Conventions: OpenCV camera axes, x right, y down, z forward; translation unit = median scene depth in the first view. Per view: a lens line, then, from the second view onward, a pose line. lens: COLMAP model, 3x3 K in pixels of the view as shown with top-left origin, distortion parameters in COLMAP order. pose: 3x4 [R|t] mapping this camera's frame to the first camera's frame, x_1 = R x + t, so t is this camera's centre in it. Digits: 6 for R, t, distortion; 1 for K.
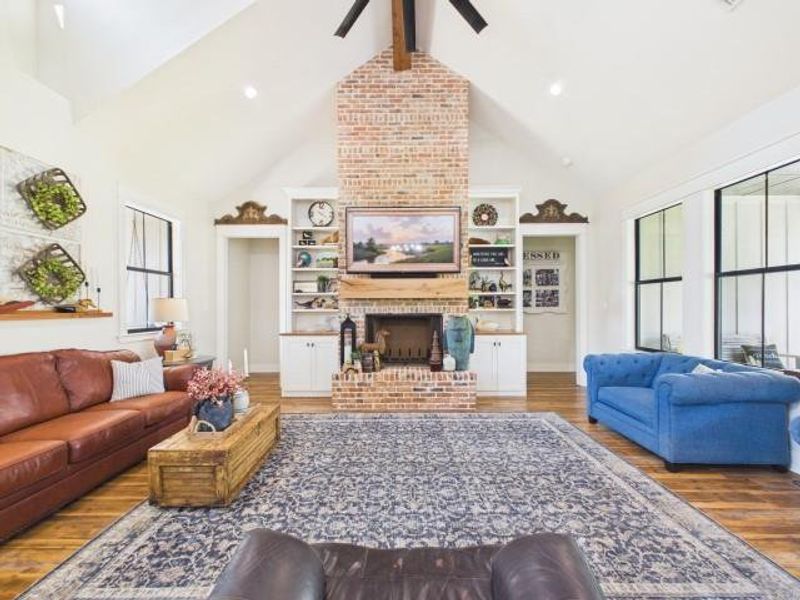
lens RADIAL K [[322.2, 0, 398.4], [0, 322.2, 303.8], [0, 0, 1]] dist [0.000895, -0.000375]
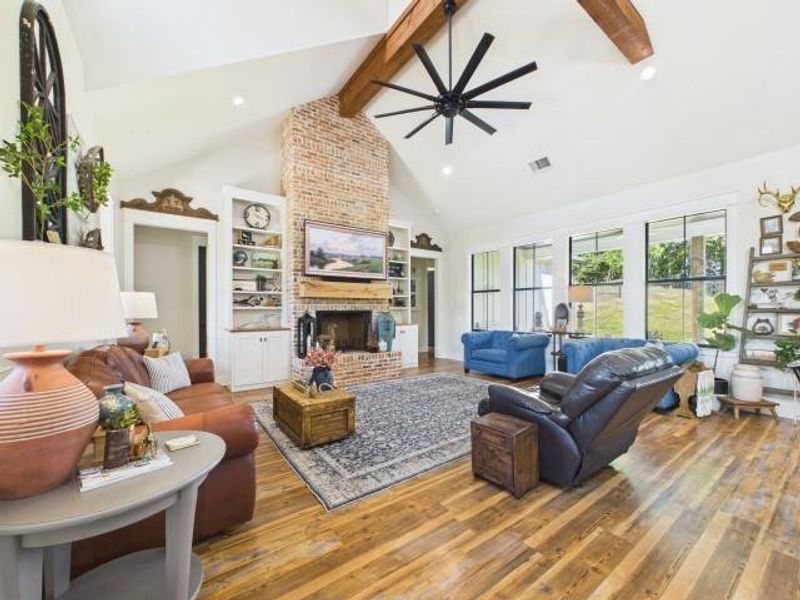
lens RADIAL K [[322.2, 0, 401.3], [0, 322.2, 305.6], [0, 0, 1]] dist [0.000895, -0.000375]
pose [[0.806239, 0.007722, 0.591540, -0.552067], [-0.005195, 0.999969, -0.005972, 0.018179], [-0.591567, 0.001741, 0.806254, -0.143488]]
